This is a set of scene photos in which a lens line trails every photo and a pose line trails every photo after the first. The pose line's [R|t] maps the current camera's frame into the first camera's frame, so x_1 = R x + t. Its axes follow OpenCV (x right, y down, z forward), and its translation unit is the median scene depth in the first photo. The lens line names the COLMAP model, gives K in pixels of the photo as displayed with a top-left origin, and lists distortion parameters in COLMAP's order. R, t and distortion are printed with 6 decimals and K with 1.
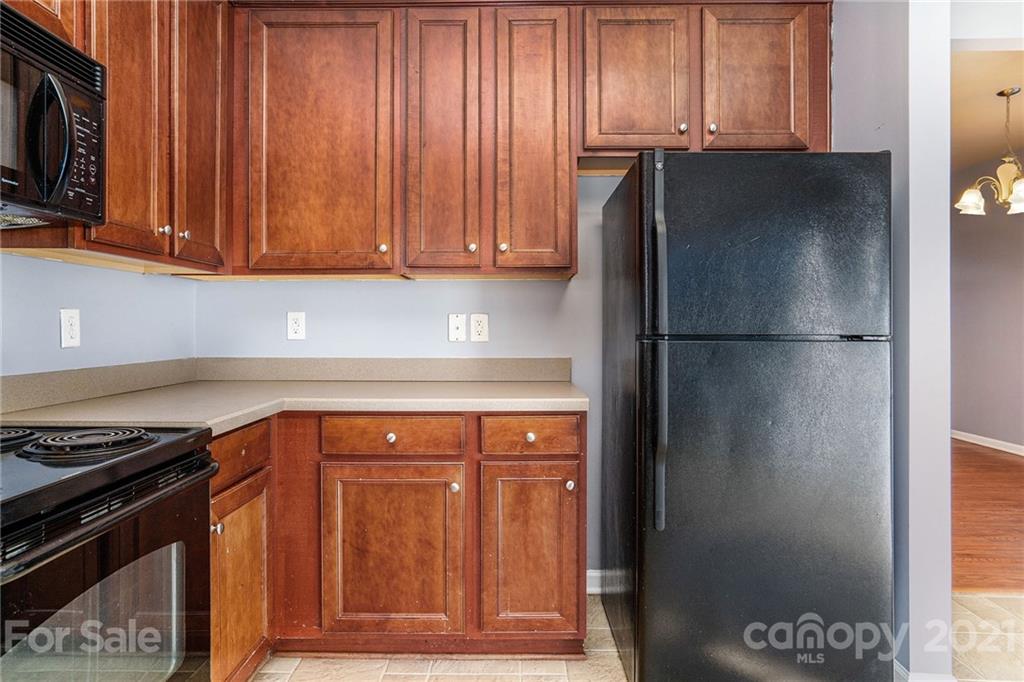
lens RADIAL K [[601.4, 0, 506.4], [0, 601.4, 321.1], [0, 0, 1]] dist [-0.005937, 0.001527]
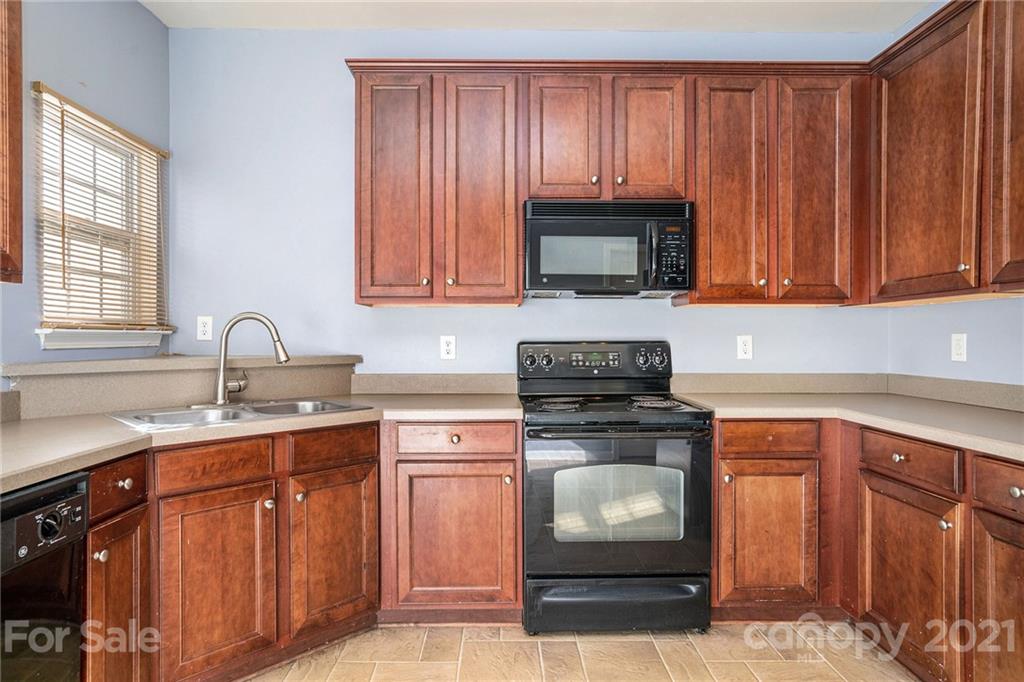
lens RADIAL K [[601.4, 0, 512.9], [0, 601.4, 341.2], [0, 0, 1]] dist [-0.005937, 0.001527]
pose [[0.025361, 0.006547, -0.999657, 0.706262], [0.006963, 0.999953, 0.006726, -0.016415], [0.999654, -0.007131, 0.025315, 0.270970]]
